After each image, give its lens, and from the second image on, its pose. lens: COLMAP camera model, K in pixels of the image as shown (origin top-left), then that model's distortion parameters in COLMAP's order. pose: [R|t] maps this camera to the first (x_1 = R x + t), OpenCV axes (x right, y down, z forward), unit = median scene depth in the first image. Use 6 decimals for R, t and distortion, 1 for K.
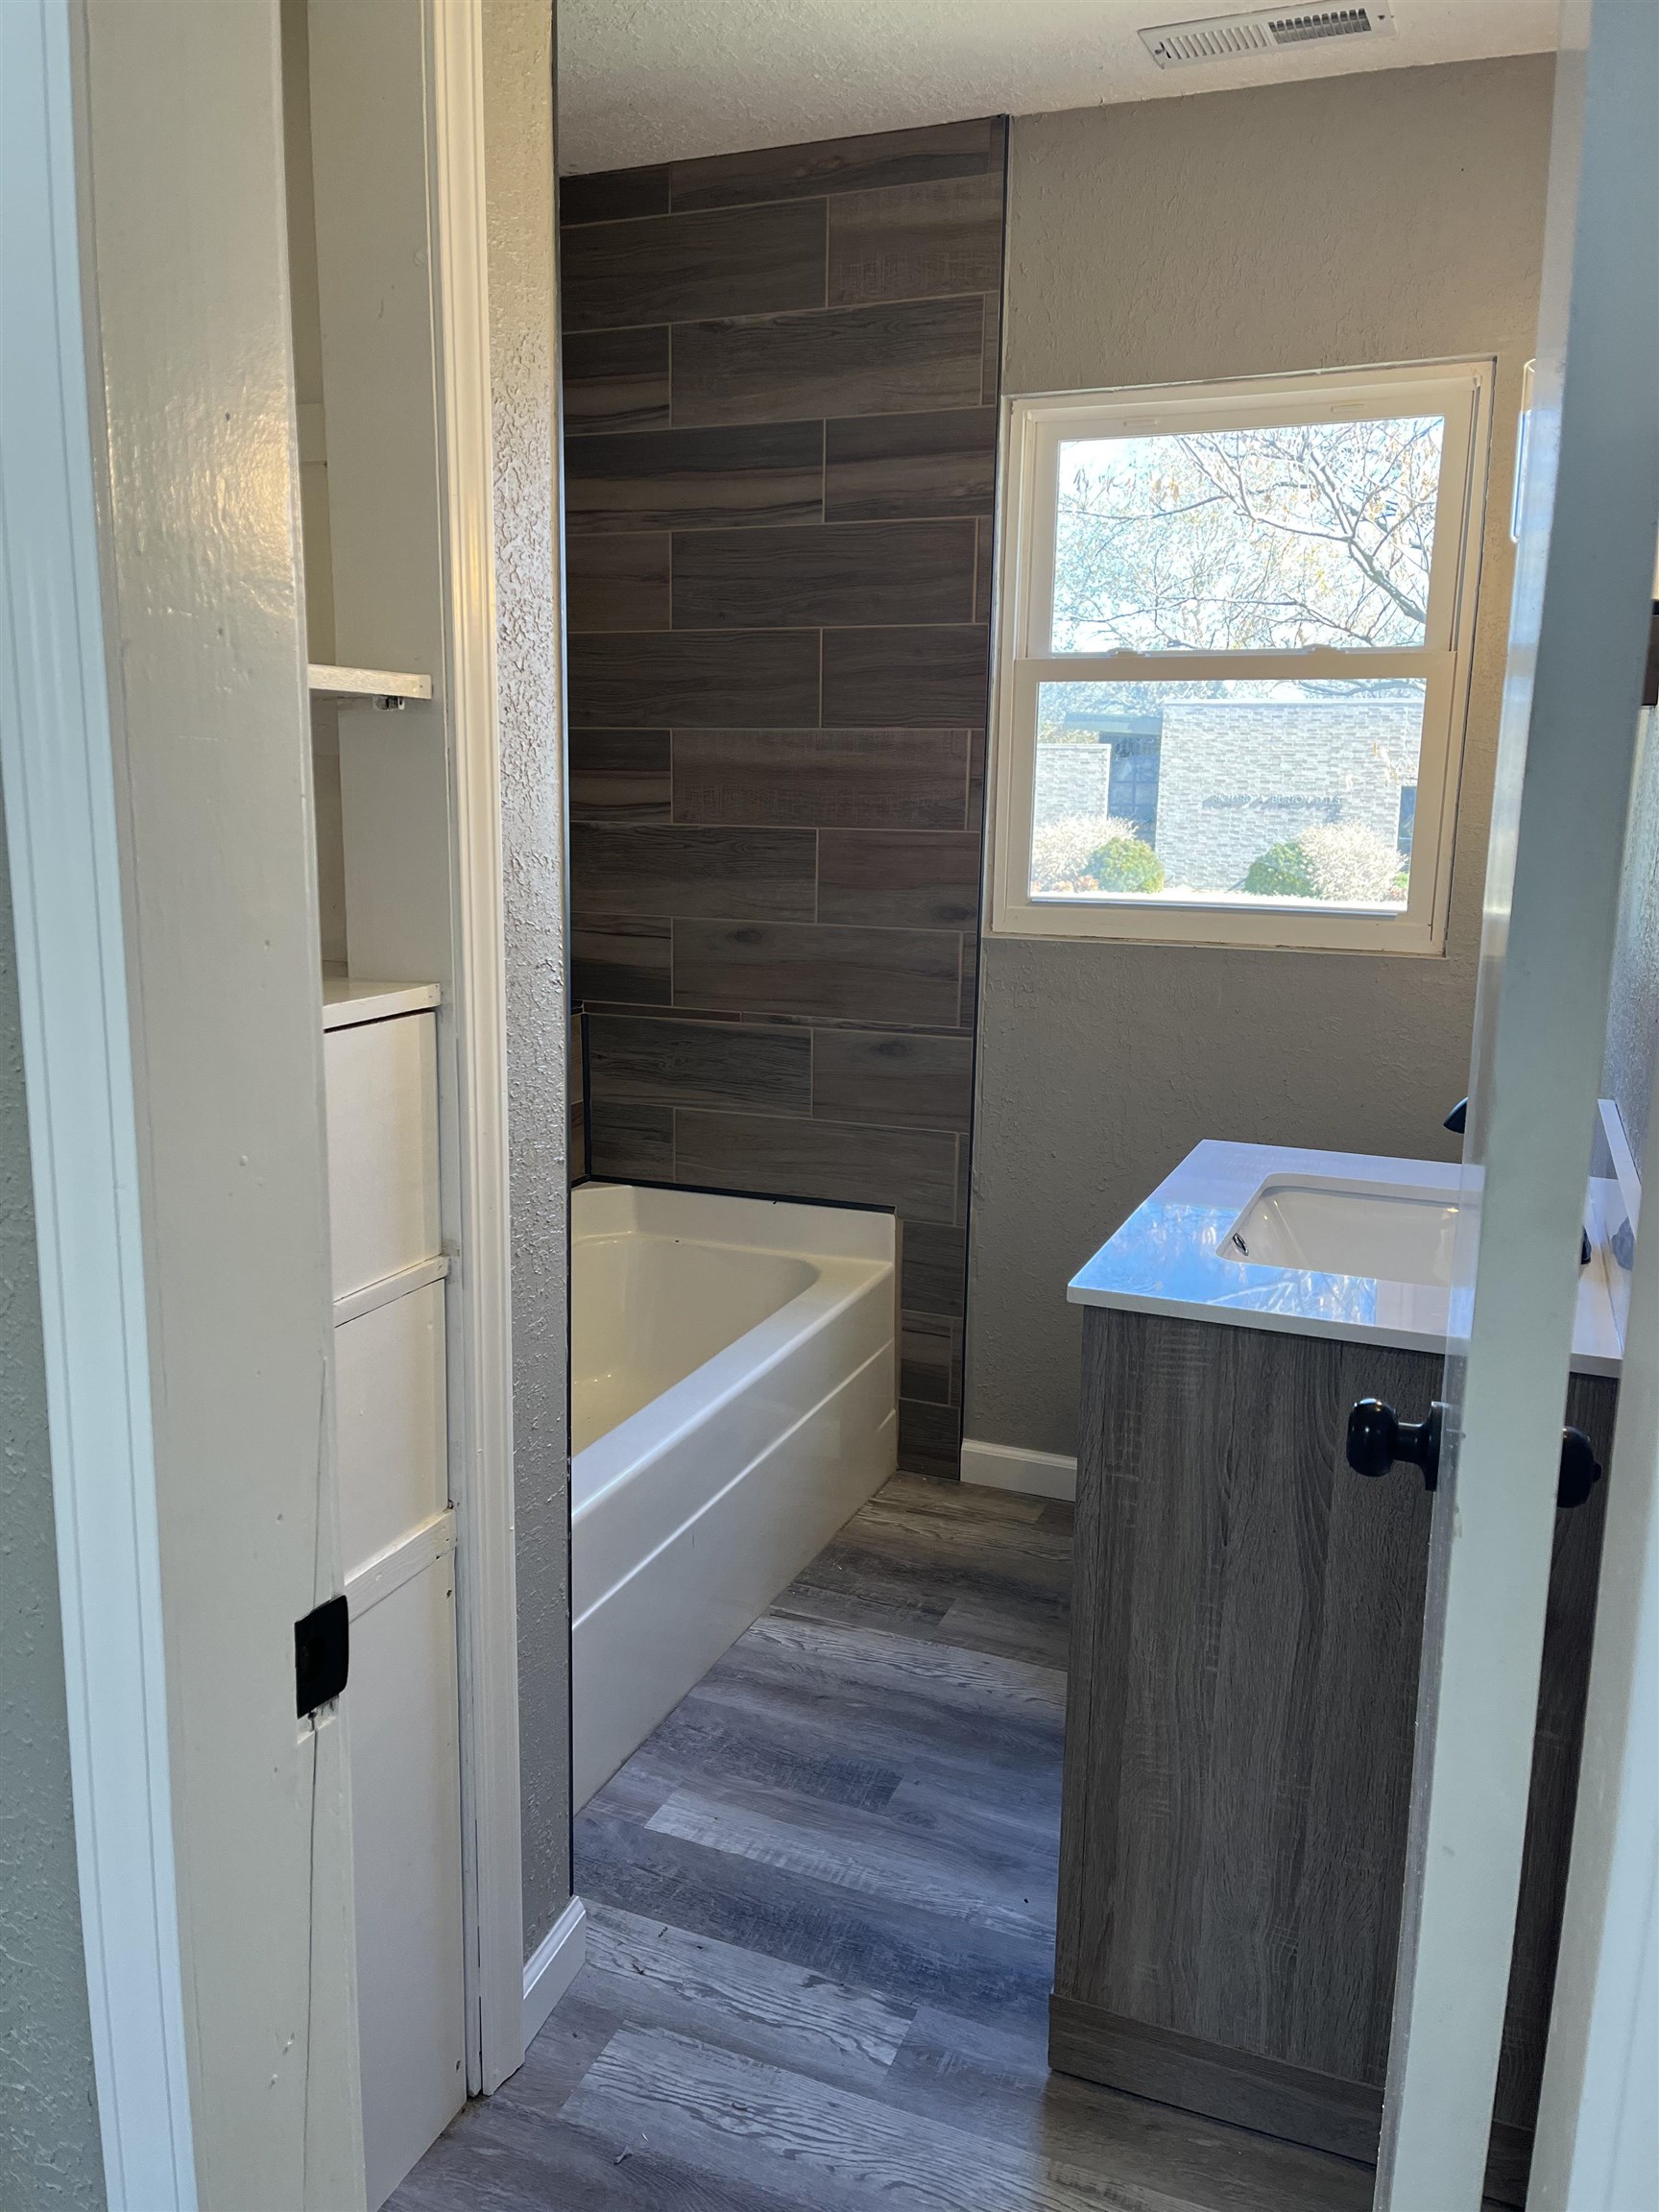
lens RADIAL K [[1674.8, 0, 828.1], [0, 1674.8, 1096.0], [0, 0, 1]] dist [0.080453, -0.099083]
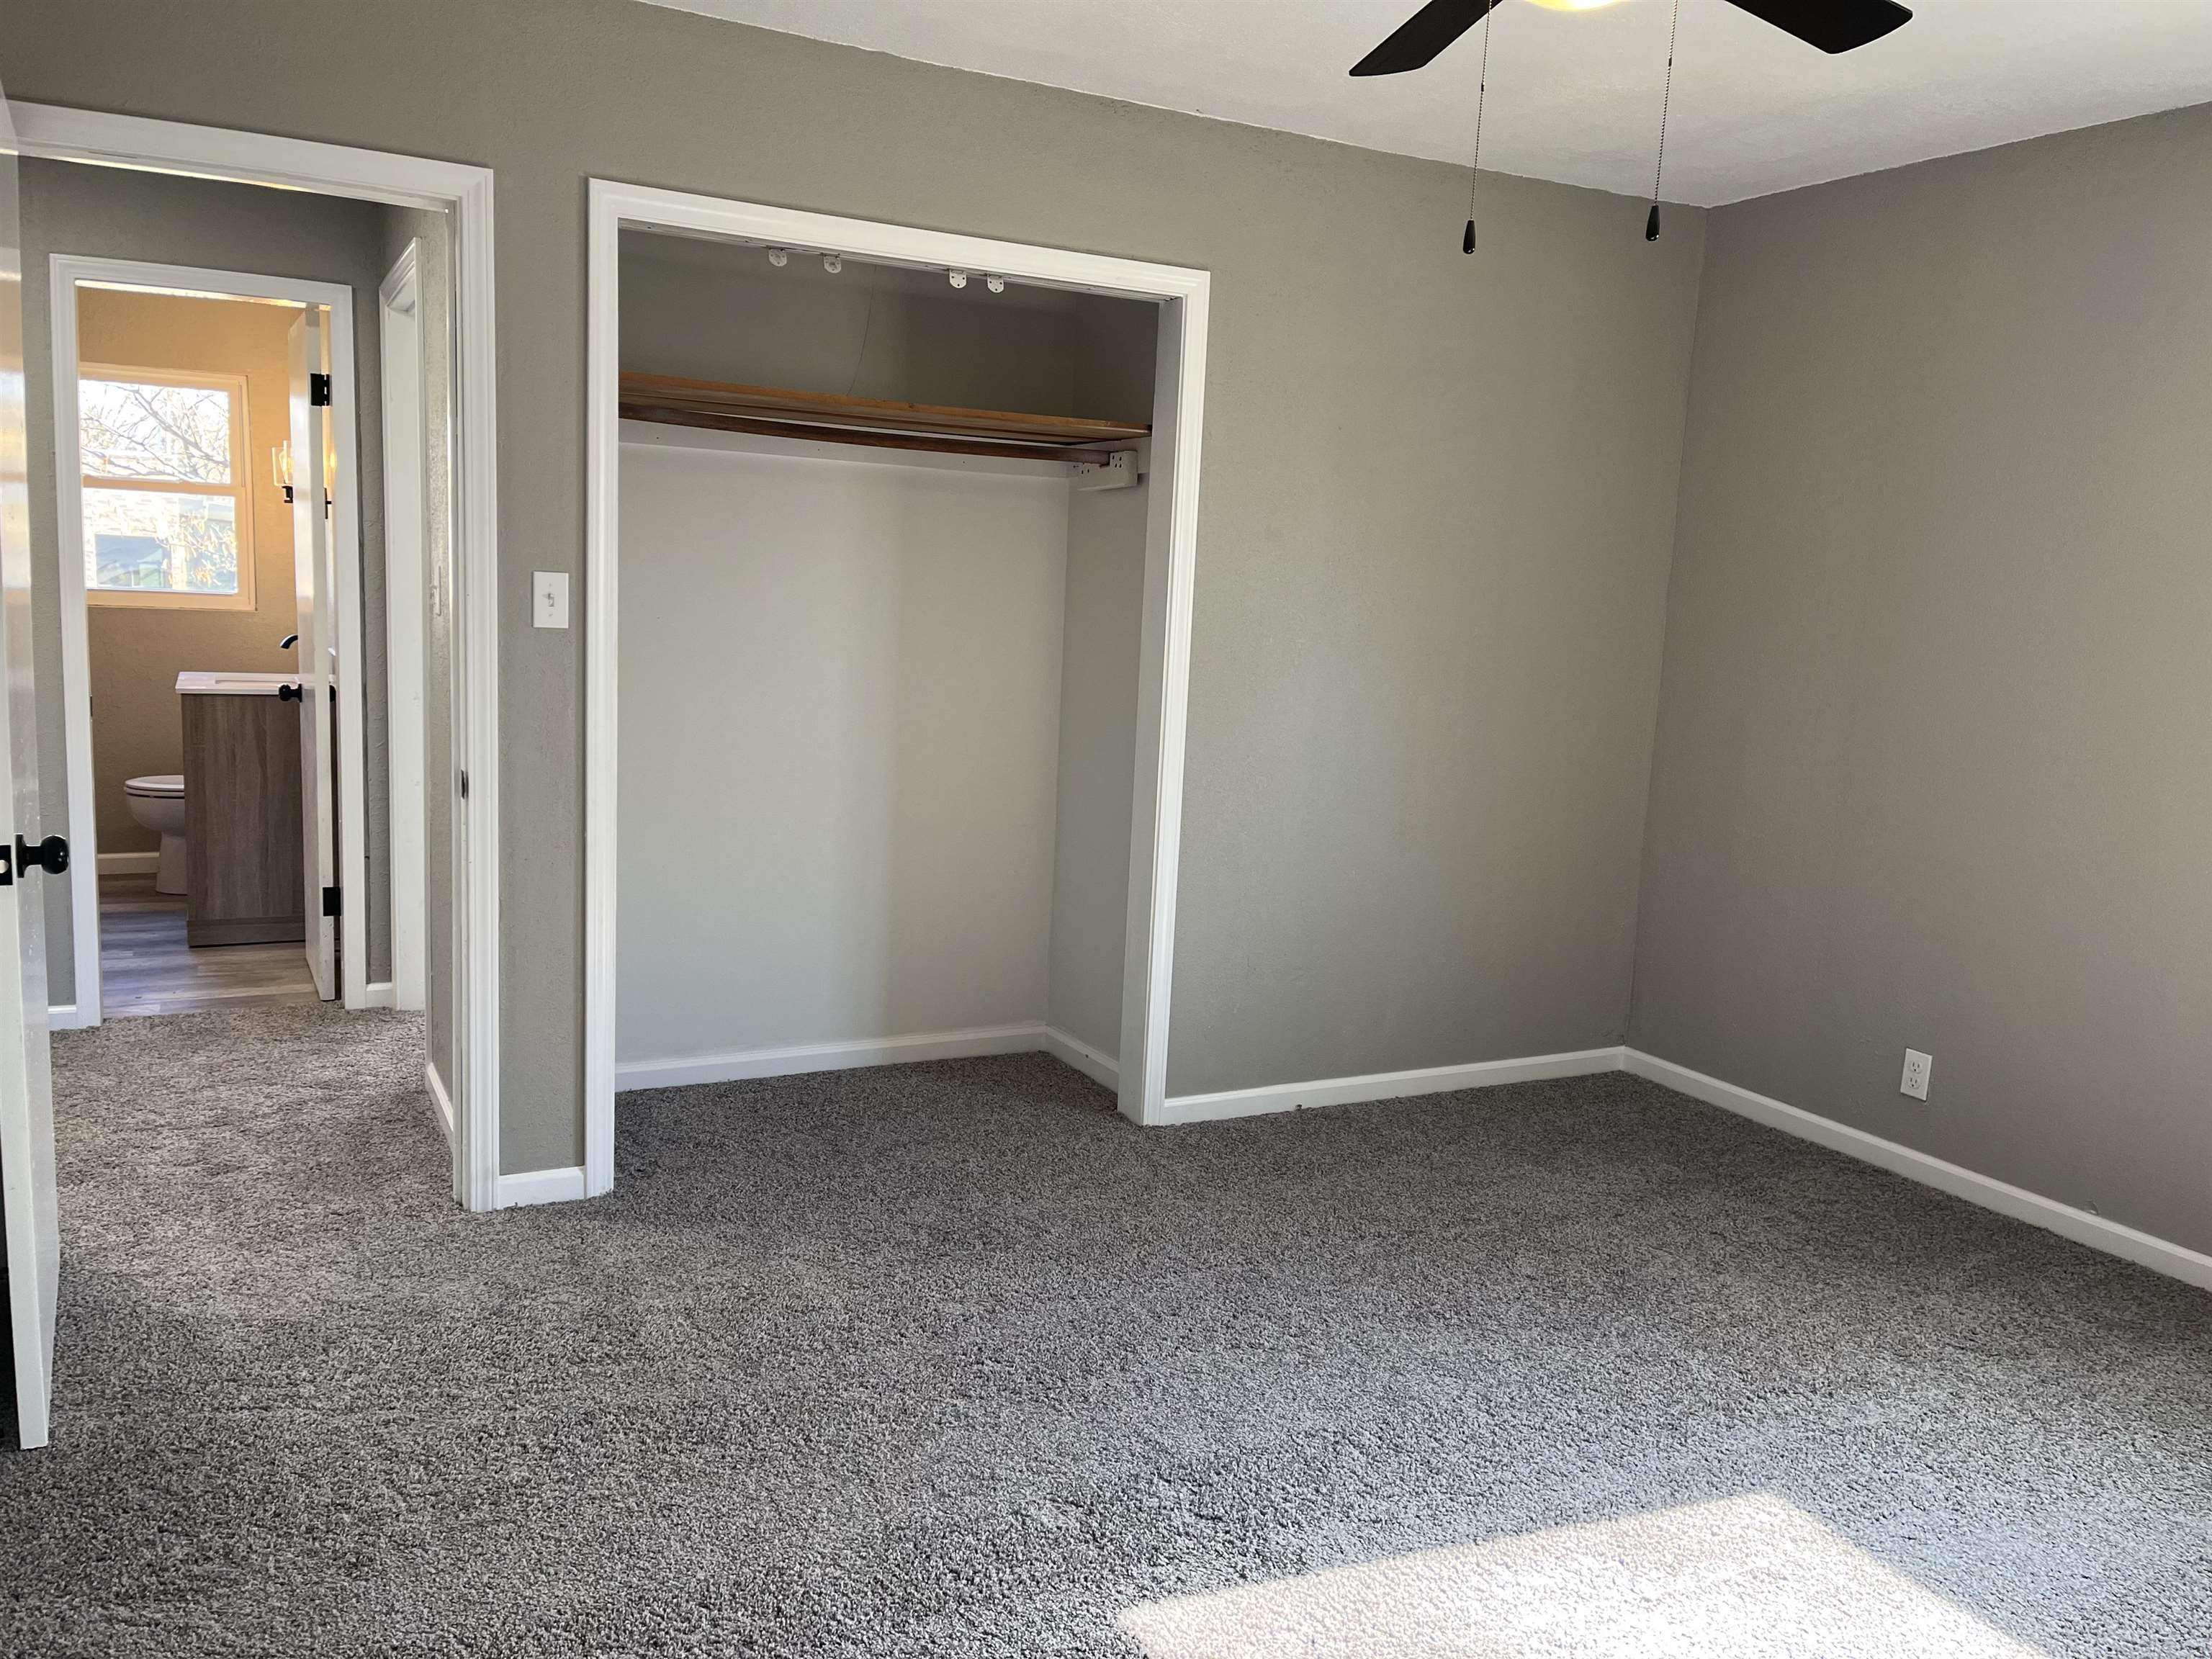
lens RADIAL K [[1674.8, 0, 1099.1], [0, 1674.8, 826.0], [0, 0, 1]] dist [0.080453, -0.099083]
pose [[0.652048, -0.096631, 0.751994, -0.726206], [0.108615, 0.993520, 0.033488, 0.278128], [-0.750357, 0.059842, 0.658319, -1.527950]]
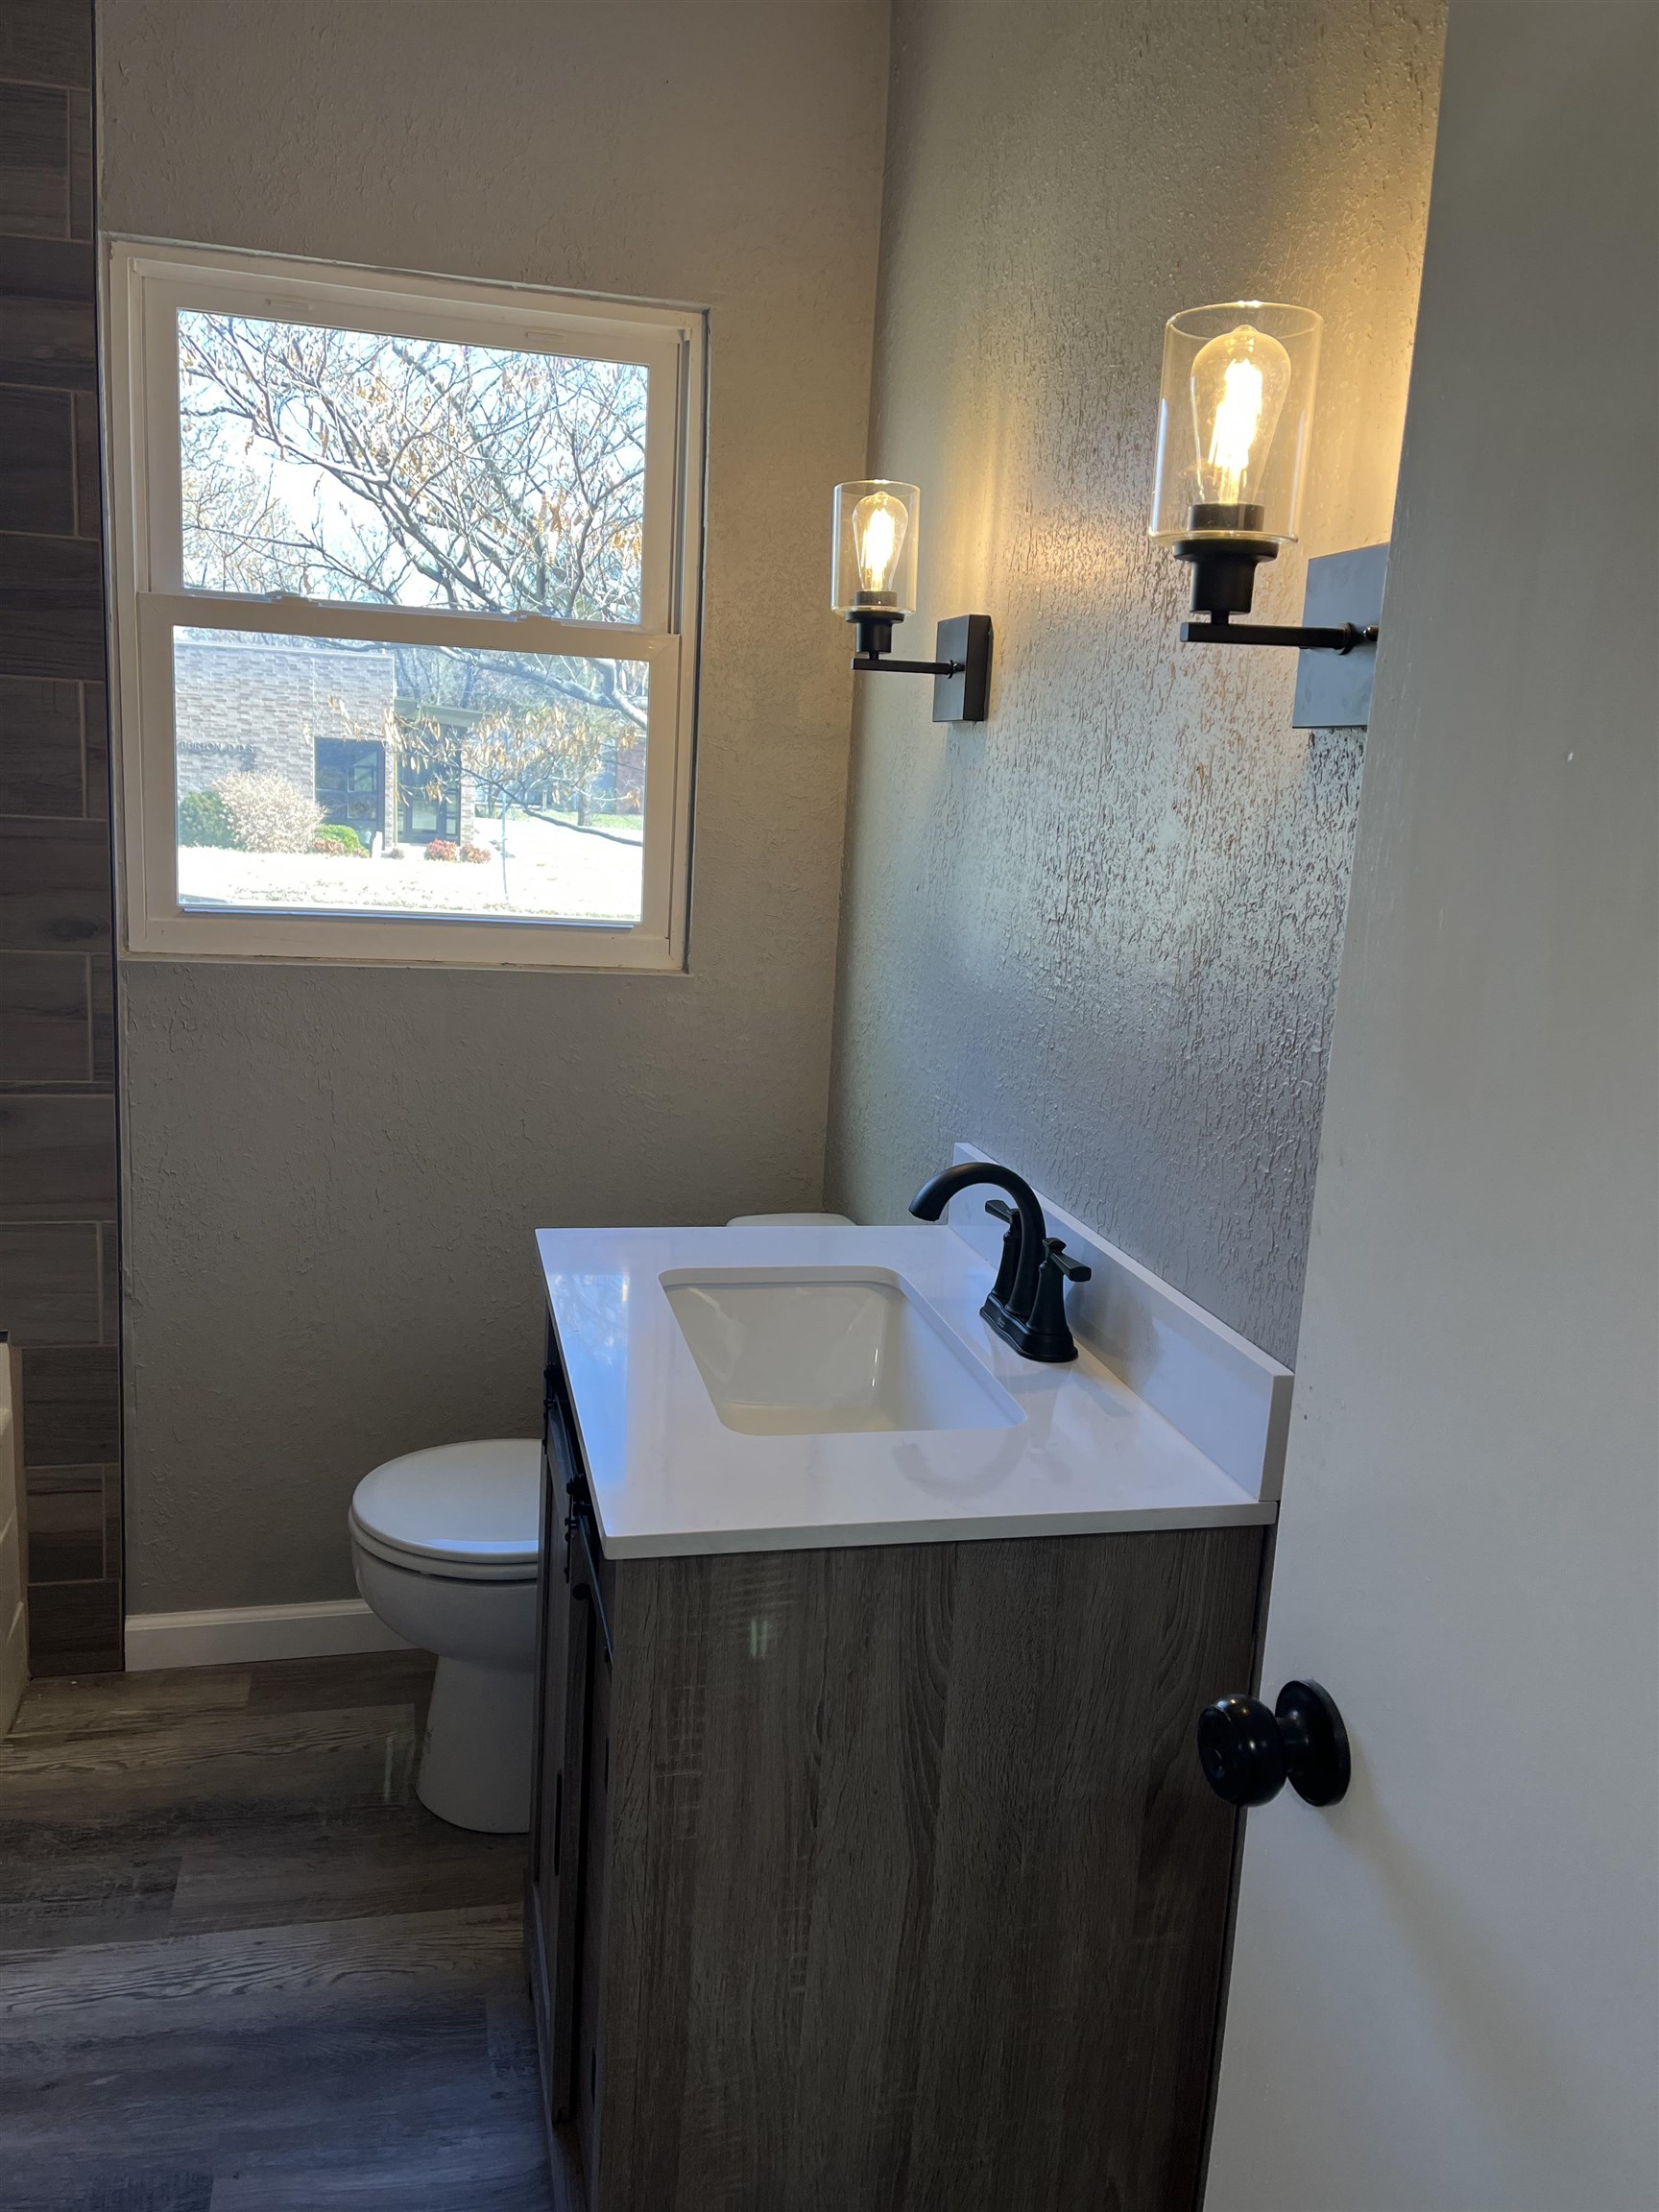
lens RADIAL K [[1674.8, 0, 823.7], [0, 1674.8, 1087.8], [0, 0, 1]] dist [0.080453, -0.099083]
pose [[0.813604, -0.078324, 0.576120, -0.101769], [0.063680, 0.996928, 0.045603, -0.058072], [-0.577922, -0.000415, 0.816092, 0.222874]]
